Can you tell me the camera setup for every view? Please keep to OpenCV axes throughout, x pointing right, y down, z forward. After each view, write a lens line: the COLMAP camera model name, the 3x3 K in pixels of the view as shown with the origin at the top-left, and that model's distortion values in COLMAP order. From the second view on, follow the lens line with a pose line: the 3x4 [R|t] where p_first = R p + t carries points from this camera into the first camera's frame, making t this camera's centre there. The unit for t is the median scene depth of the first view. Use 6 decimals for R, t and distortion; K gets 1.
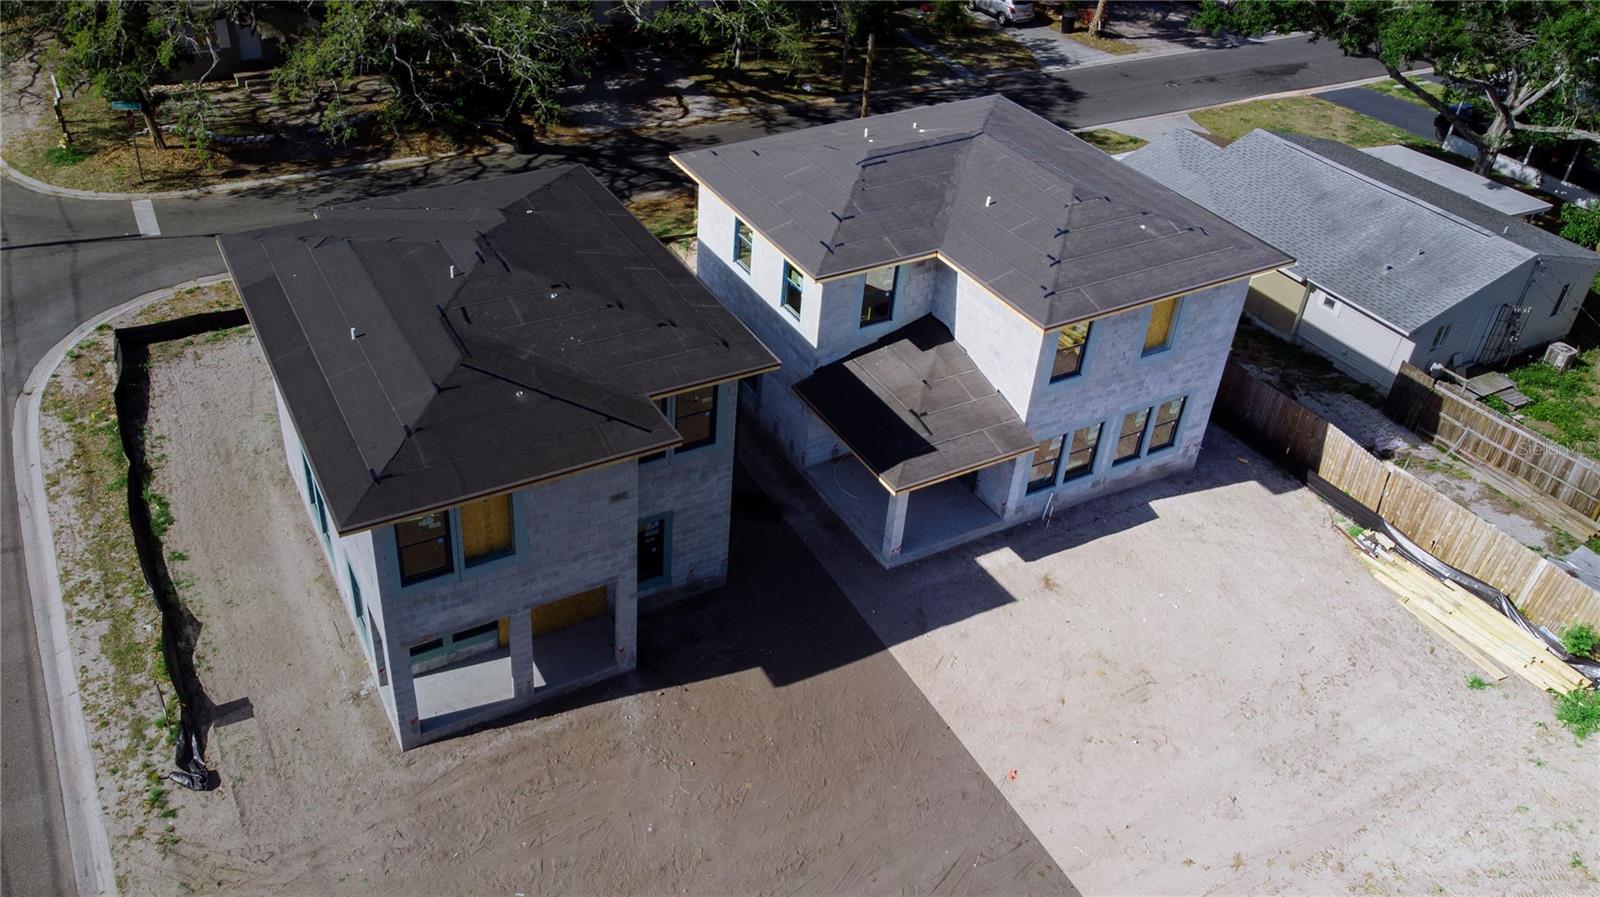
lens RADIAL K [[1274.9, 0, 736.9], [0, 1274.9, 398.7], [0, 0, 1]] dist [-0.041950, 0.102414]
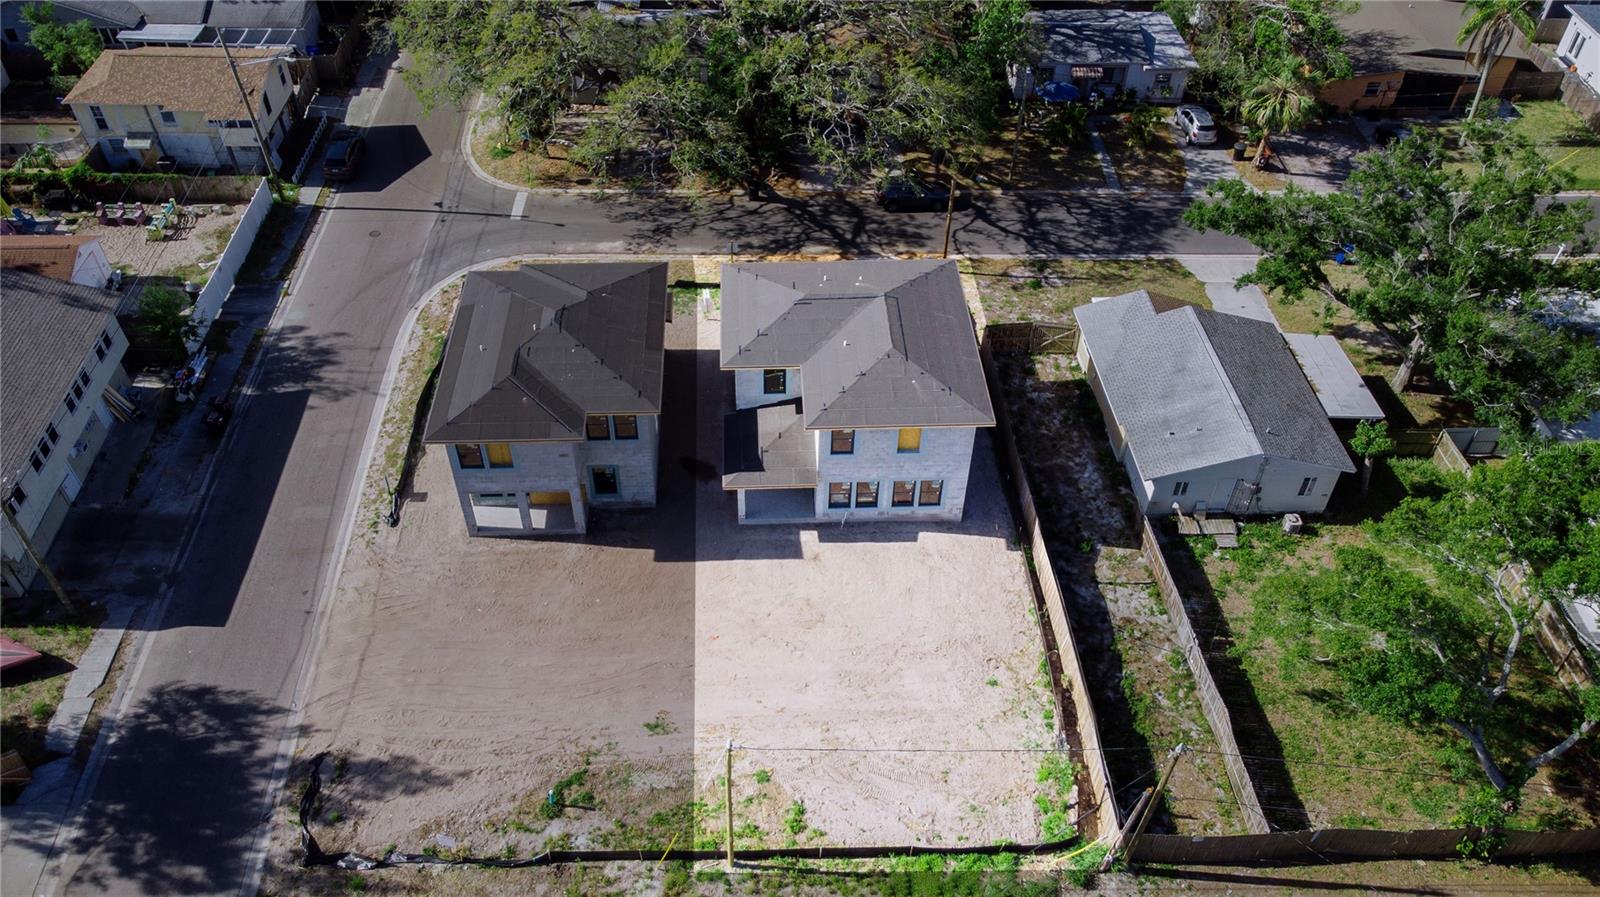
lens RADIAL K [[1157.6, 0, 800.0], [0, 1157.6, 448.5], [0, 0, 1]] dist [-0.010721, 0.051071]
pose [[0.902634, 0.277364, -0.329121, 0.706553], [-0.222086, 0.955152, 0.195861, -0.315287], [0.368685, -0.103698, 0.923752, -0.512194]]
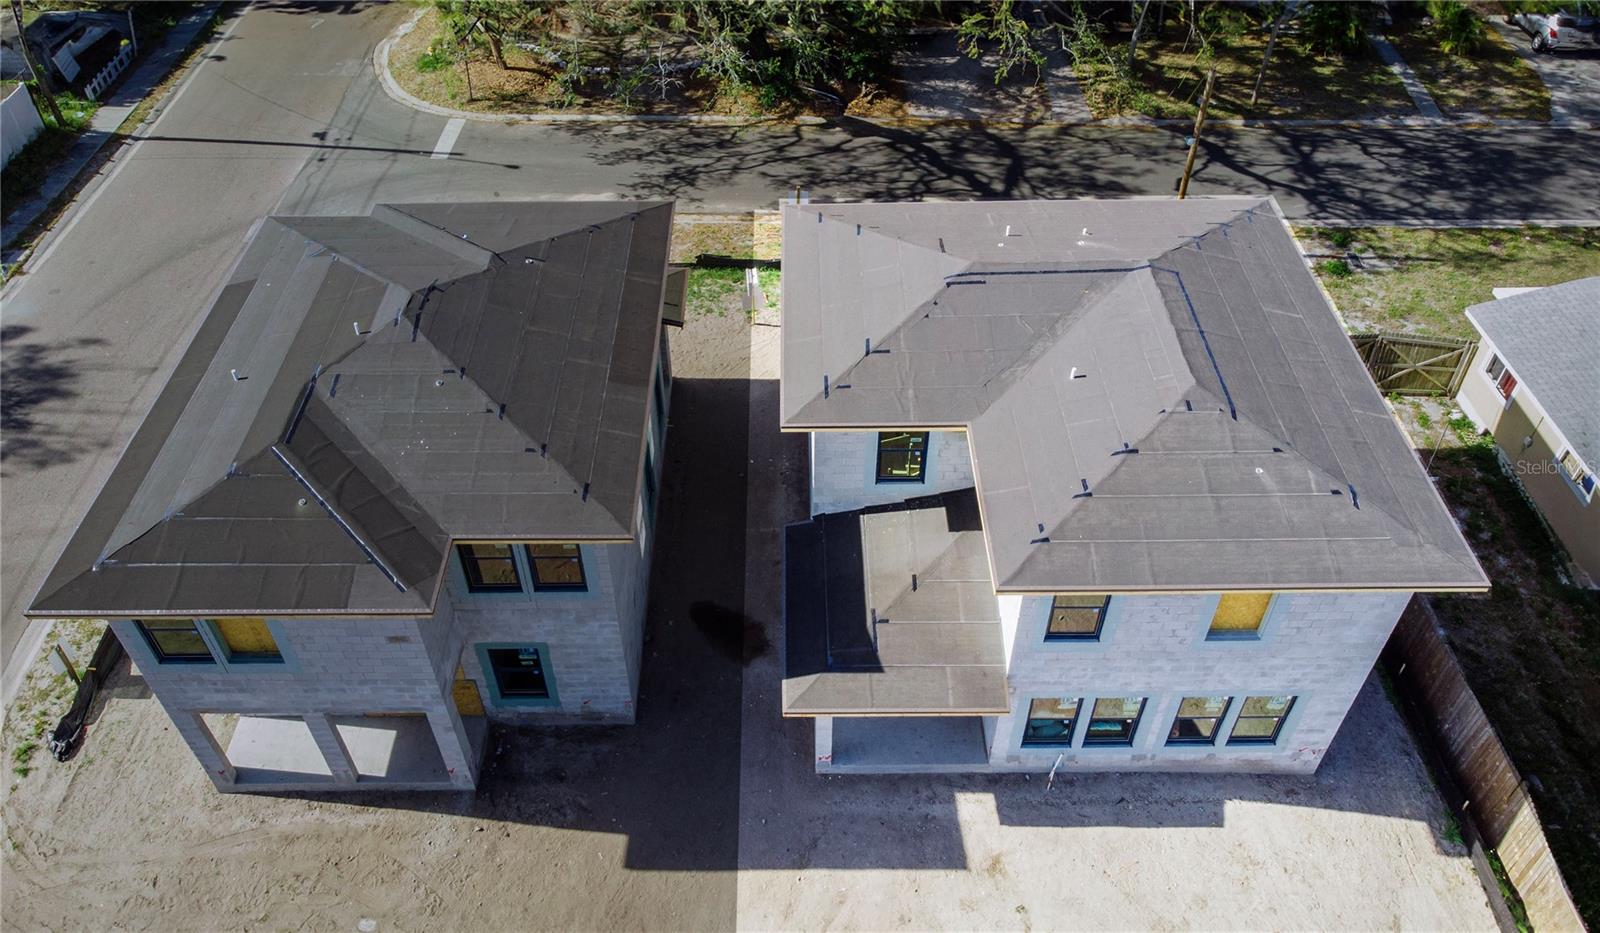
lens RADIAL K [[1159.5, 0, 800.0], [0, 1159.5, 466.5], [0, 0, 1]] dist [-0.029911, 0.097950]
pose [[0.884116, 0.289008, -0.367169, 0.320581], [-0.227948, 0.952698, 0.201011, -0.202709], [0.407895, -0.094021, 0.908175, 0.311042]]
